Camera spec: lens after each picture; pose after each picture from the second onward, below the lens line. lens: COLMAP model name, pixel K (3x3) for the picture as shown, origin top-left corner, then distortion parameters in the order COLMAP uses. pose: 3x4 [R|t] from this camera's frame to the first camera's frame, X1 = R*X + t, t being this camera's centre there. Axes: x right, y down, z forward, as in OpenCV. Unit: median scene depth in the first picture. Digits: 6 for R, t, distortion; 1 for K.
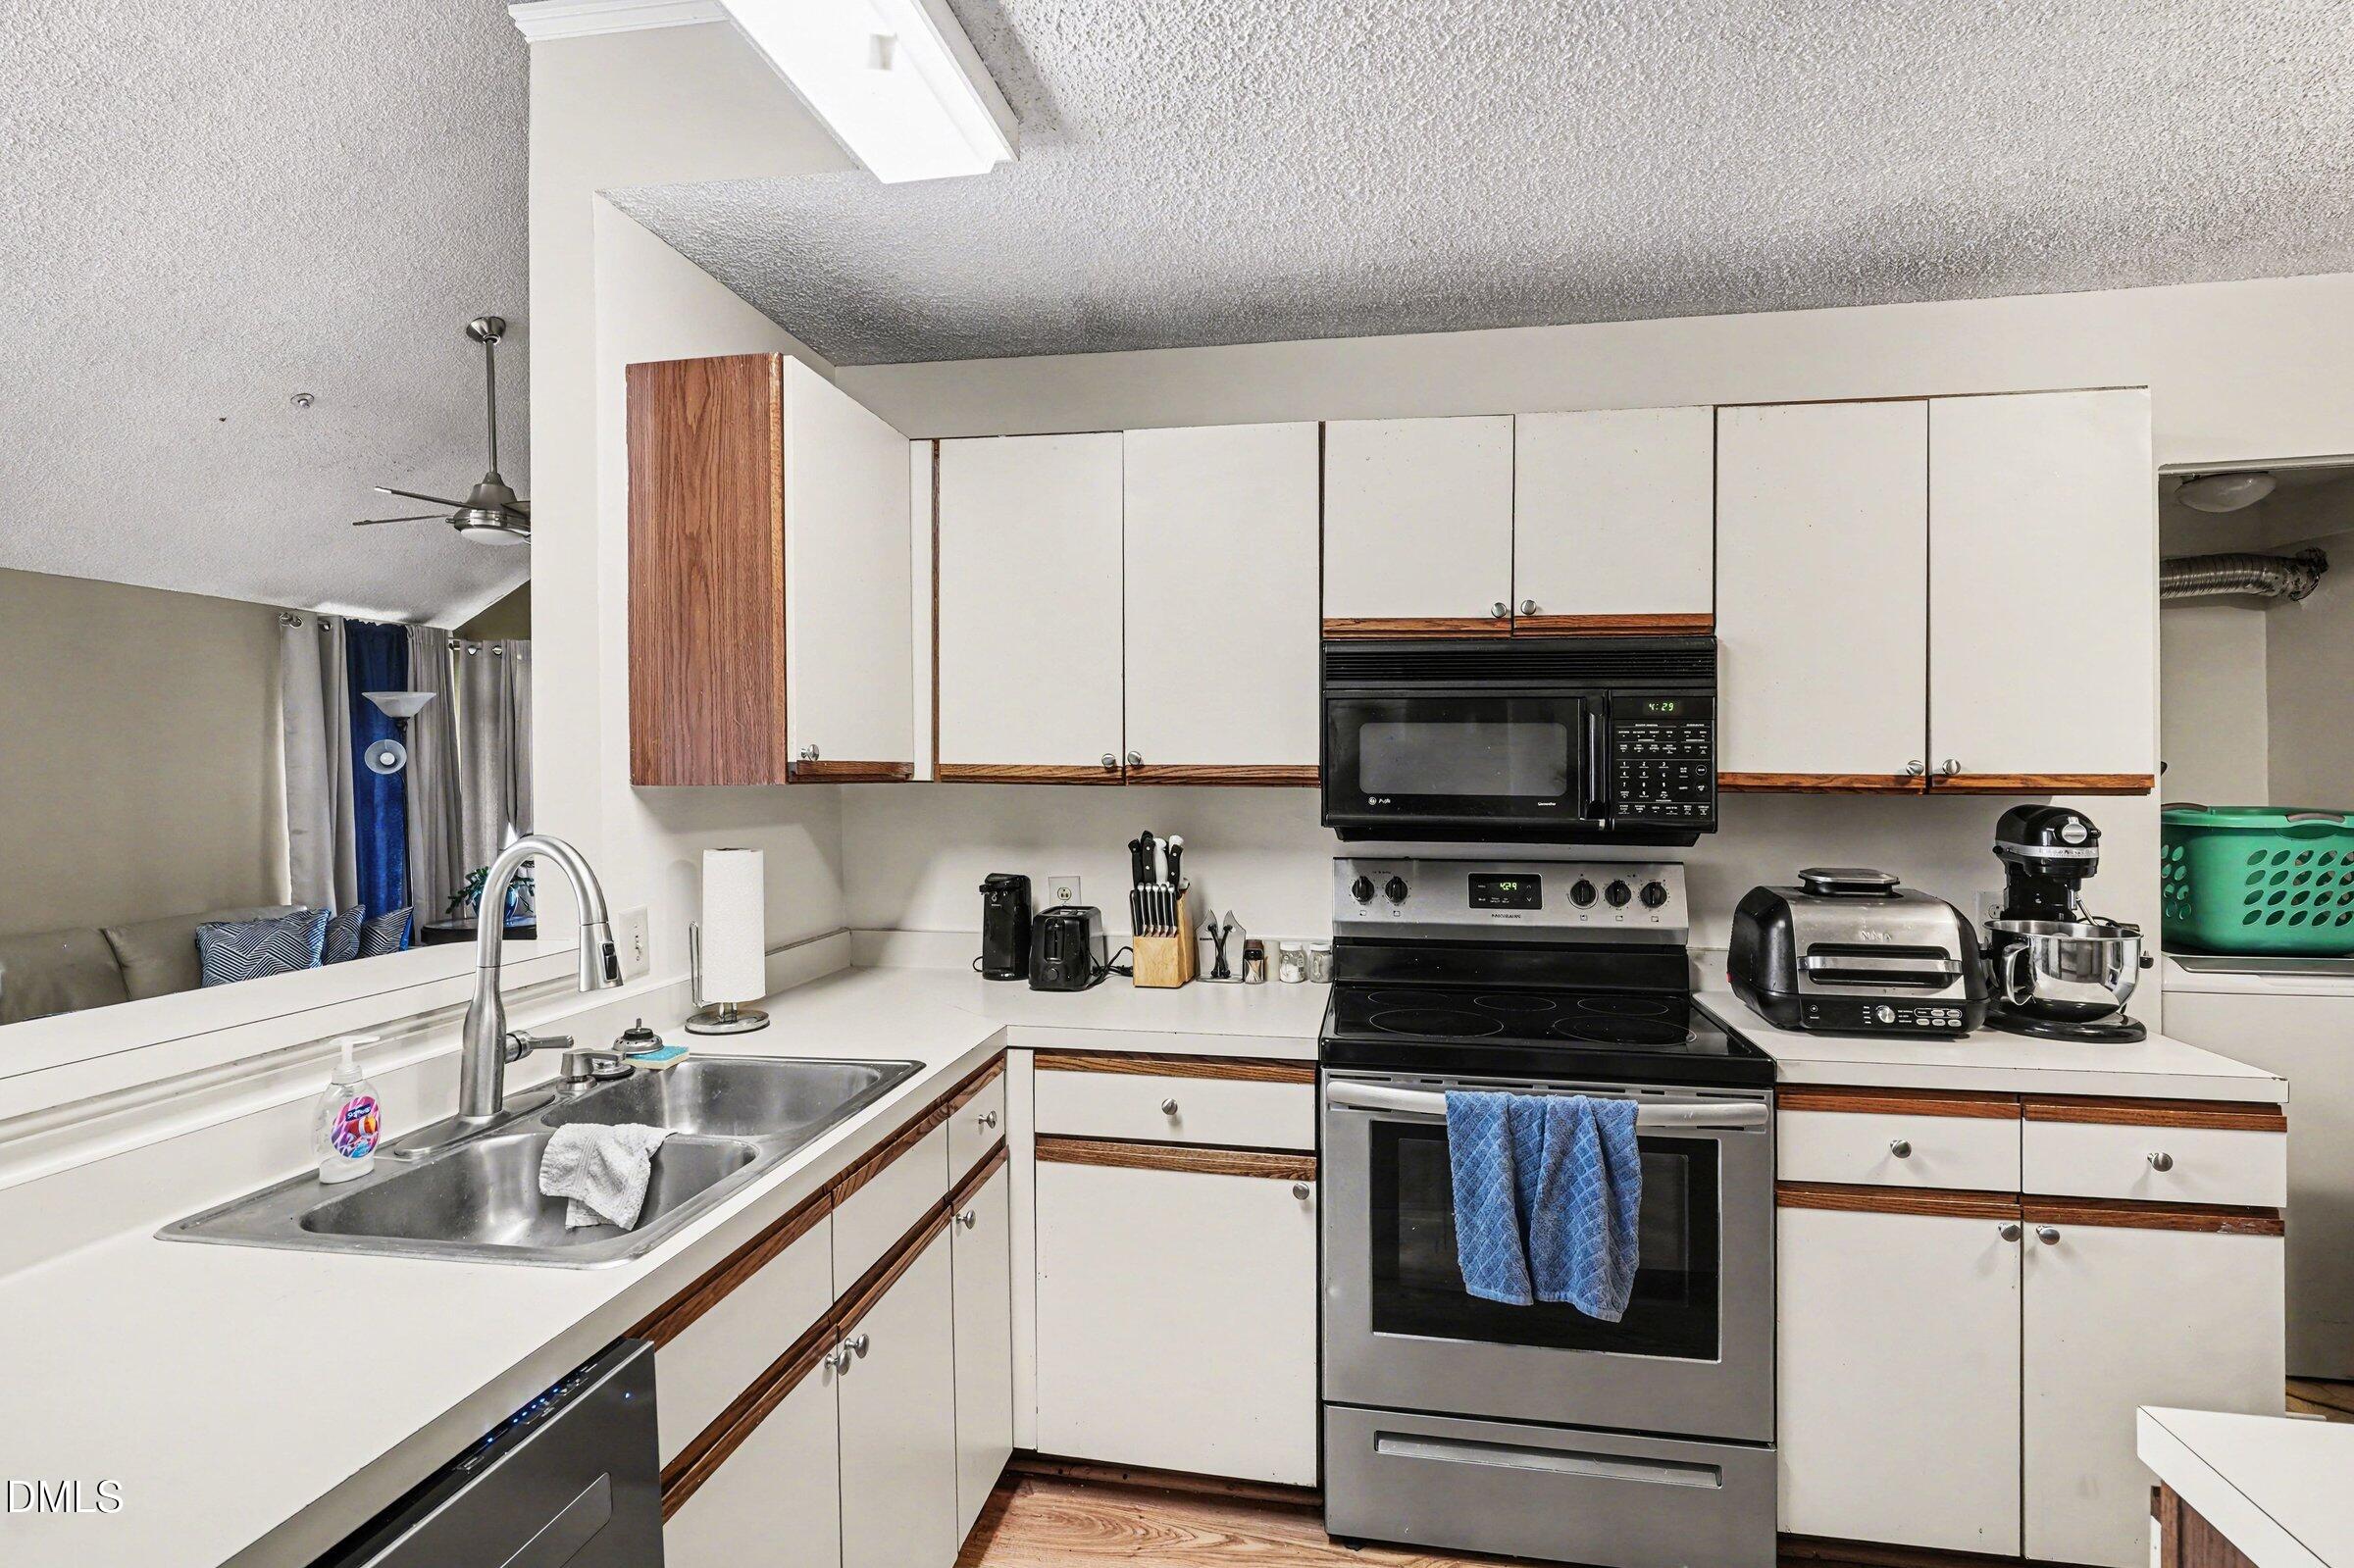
lens RADIAL K [[1185.0, 0, 1171.5], [0, 1185.0, 815.7], [0, 0, 1]] dist [-0.006594, 0.002033]
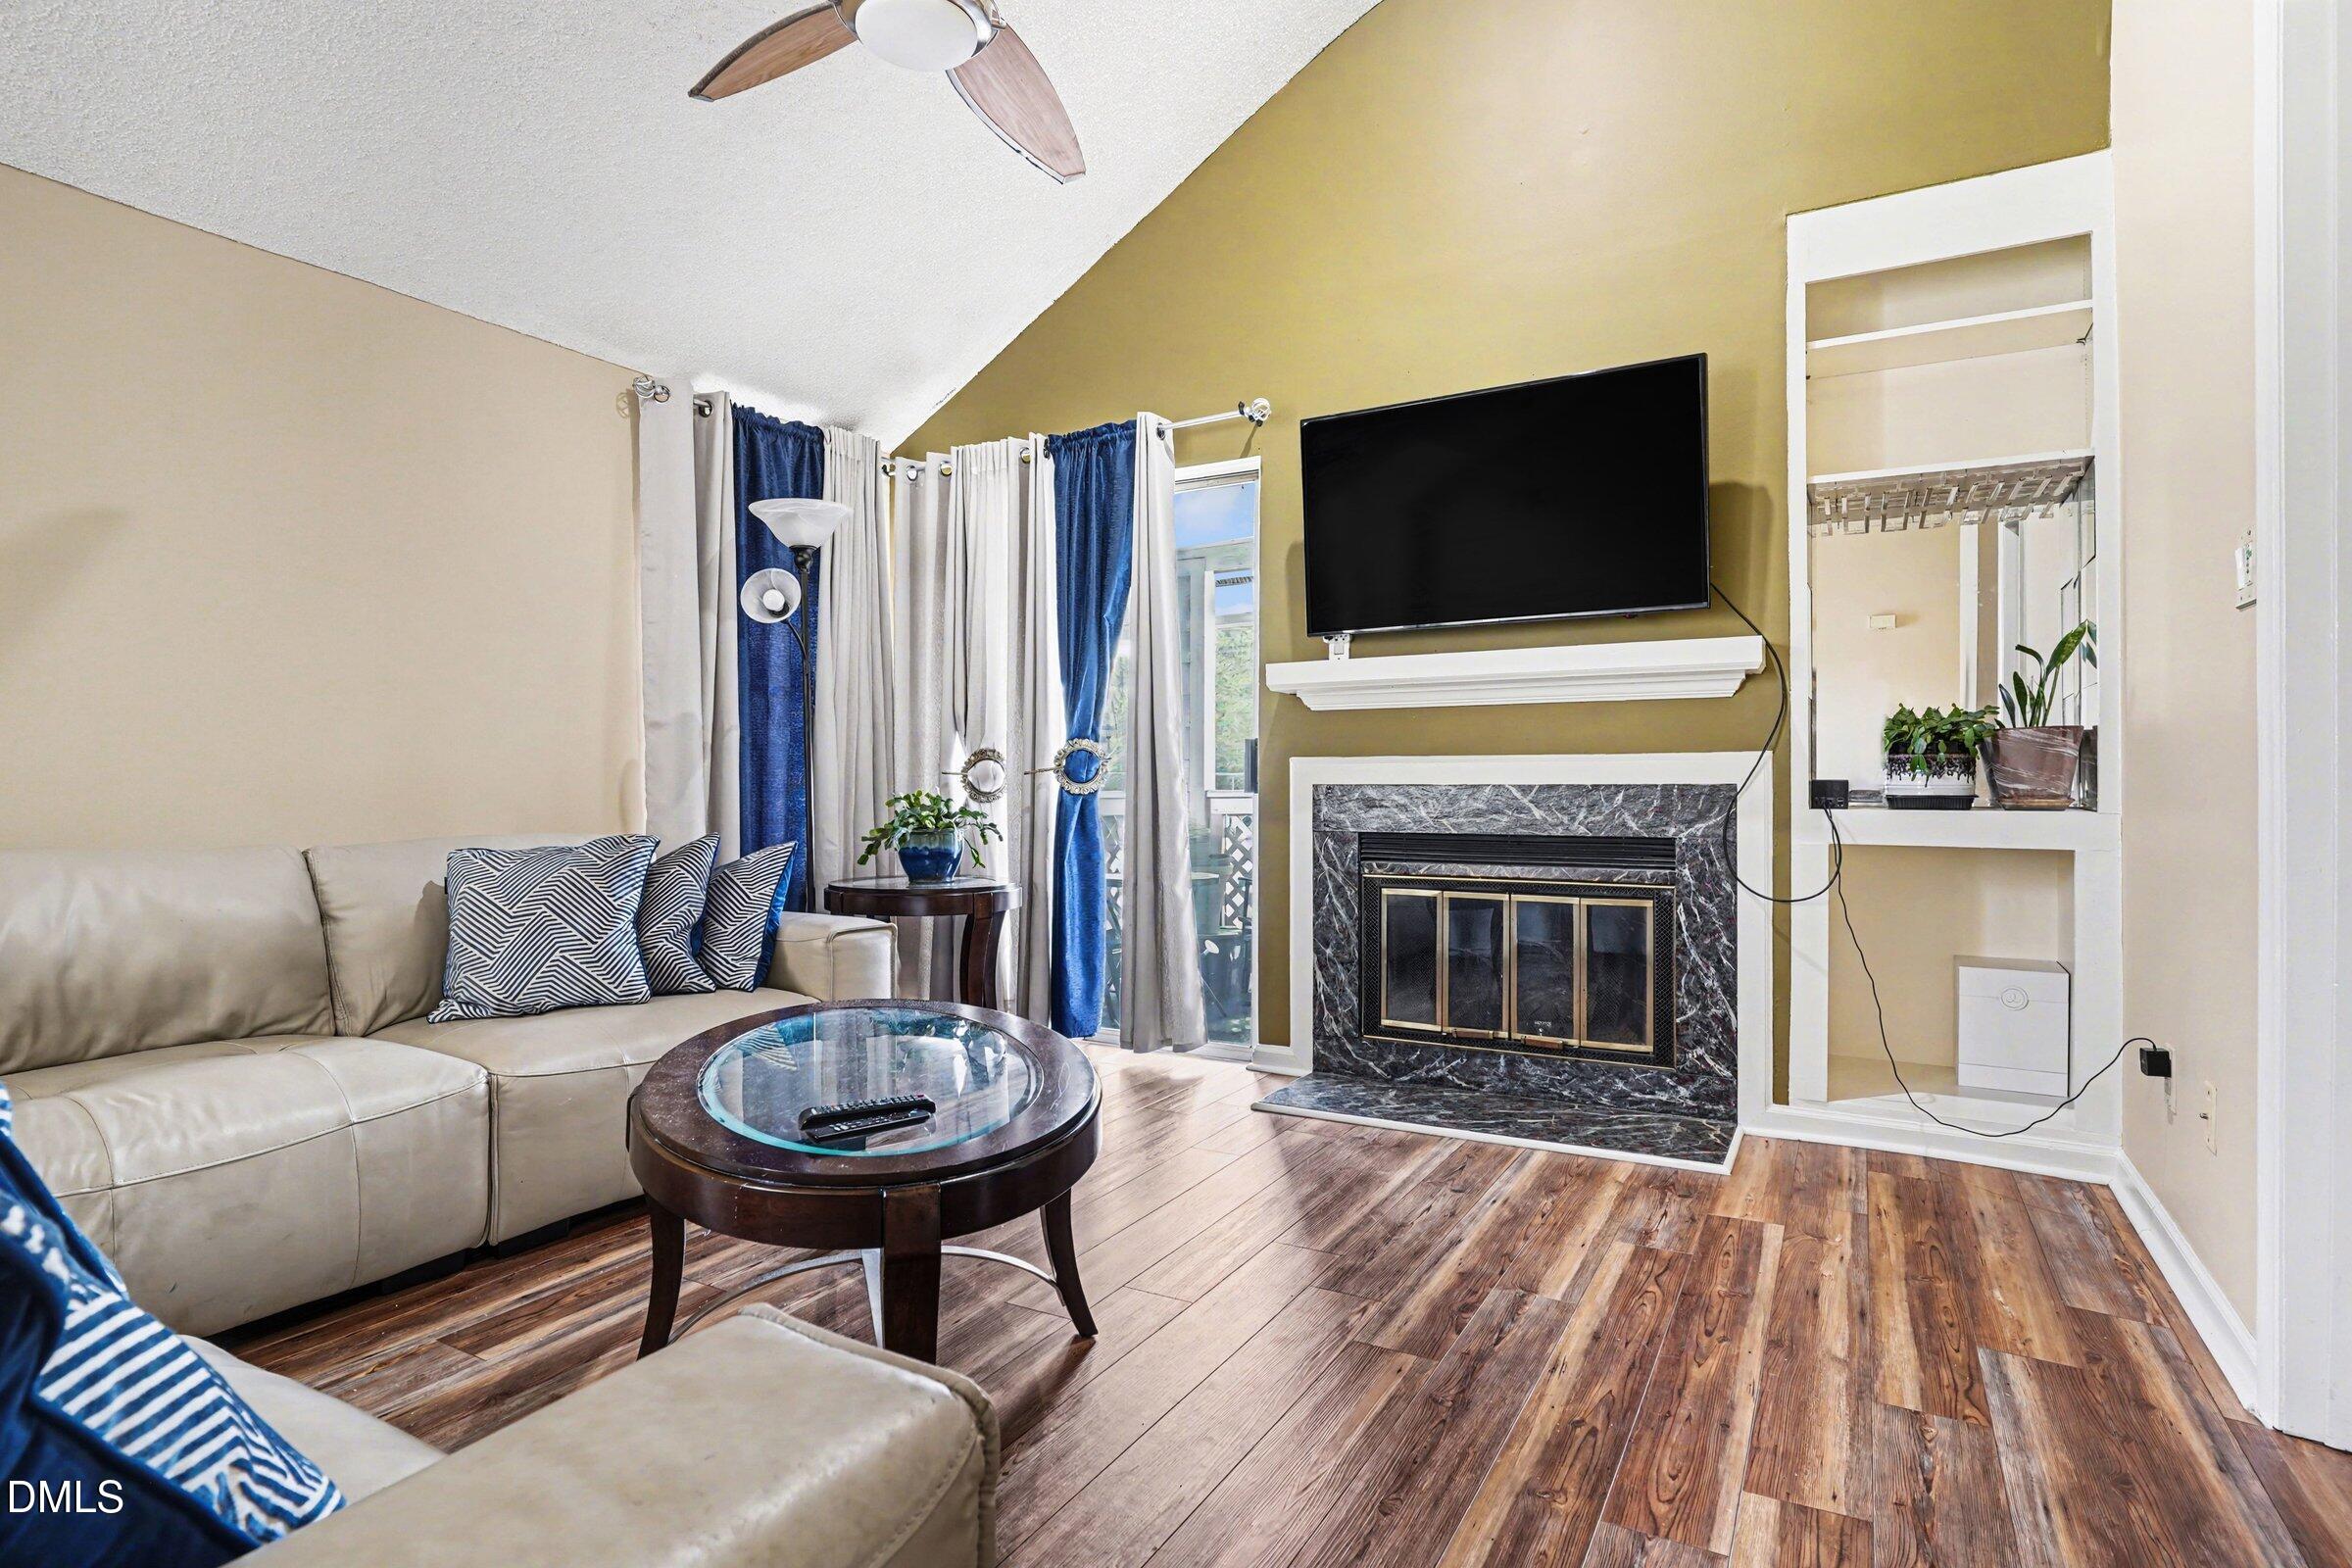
lens RADIAL K [[1184.1, 0, 1174.3], [0, 1184.1, 777.6], [0, 0, 1]] dist [-0.006594, 0.002033]
pose [[0.943810, -0.001897, -0.330484, -0.256981], [-0.012957, 0.999002, -0.042738, 0.062338], [0.330235, 0.044618, 0.942844, 0.473309]]
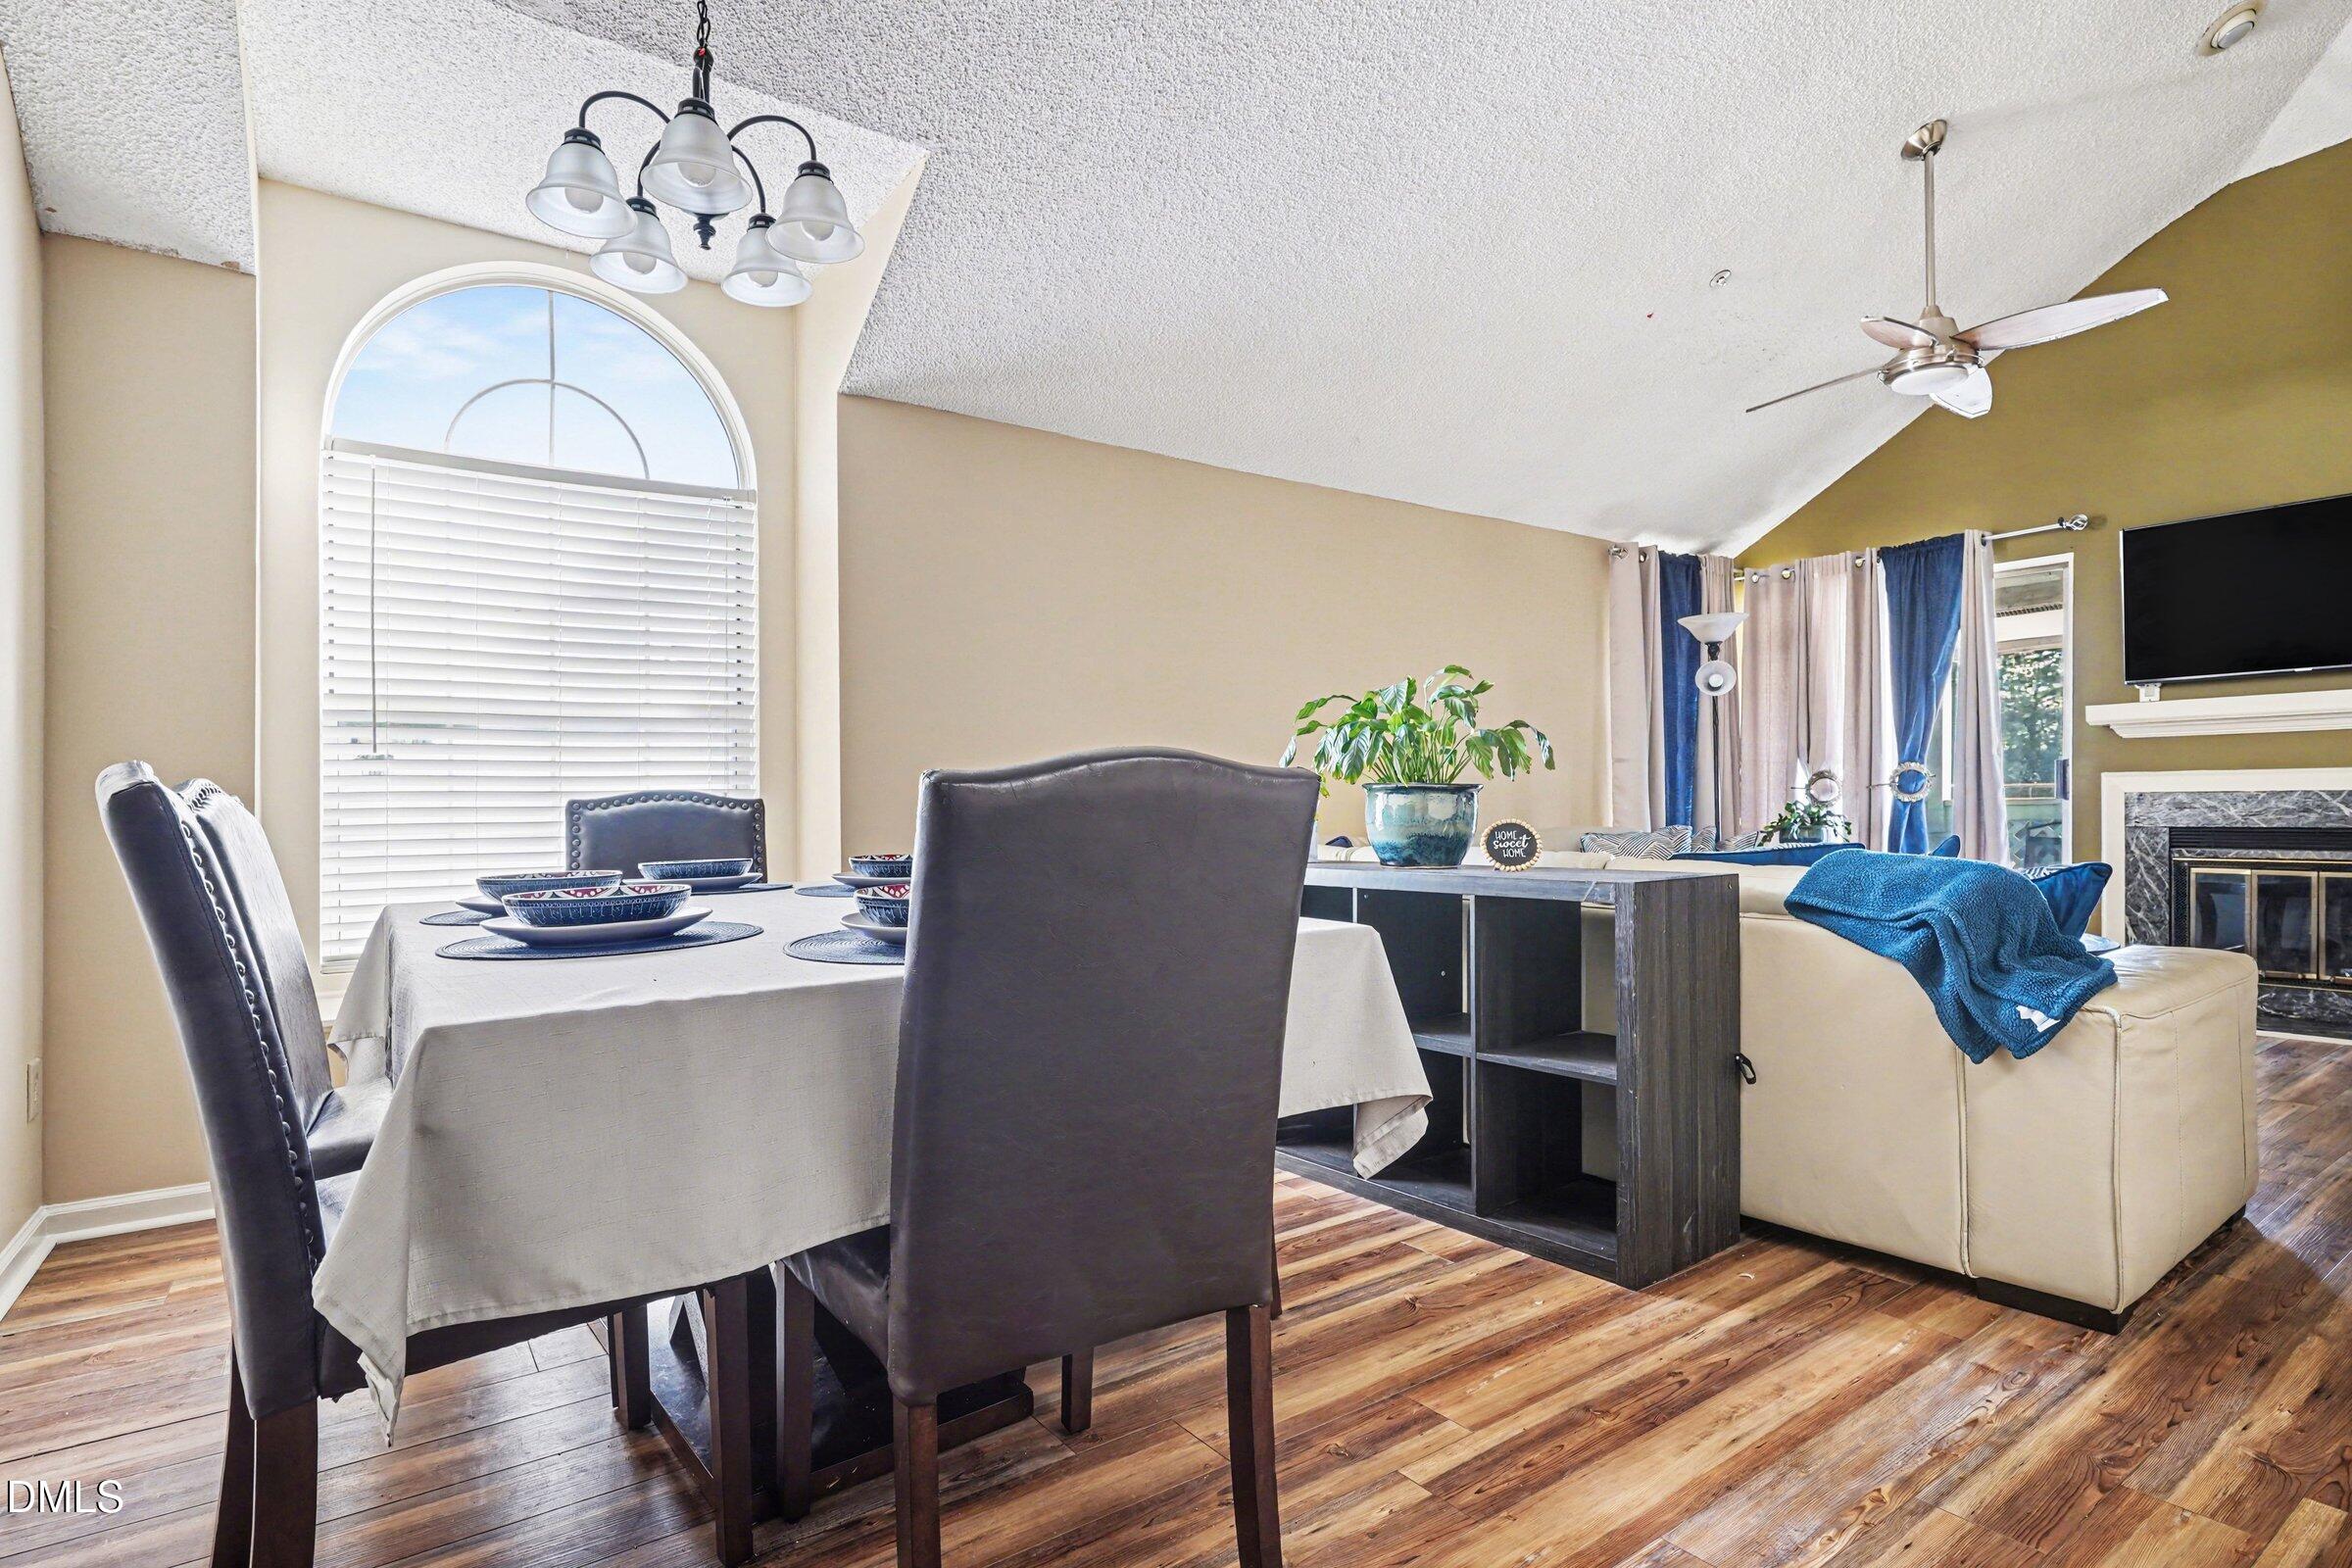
lens RADIAL K [[1184.1, 0, 1191.2], [0, 1184.1, 813.6], [0, 0, 1]] dist [-0.006594, 0.002033]
pose [[0.727882, -0.001783, -0.685700, -0.299705], [-0.020125, 0.999510, -0.023962, 0.086805], [0.685407, 0.031241, 0.727490, 0.016729]]
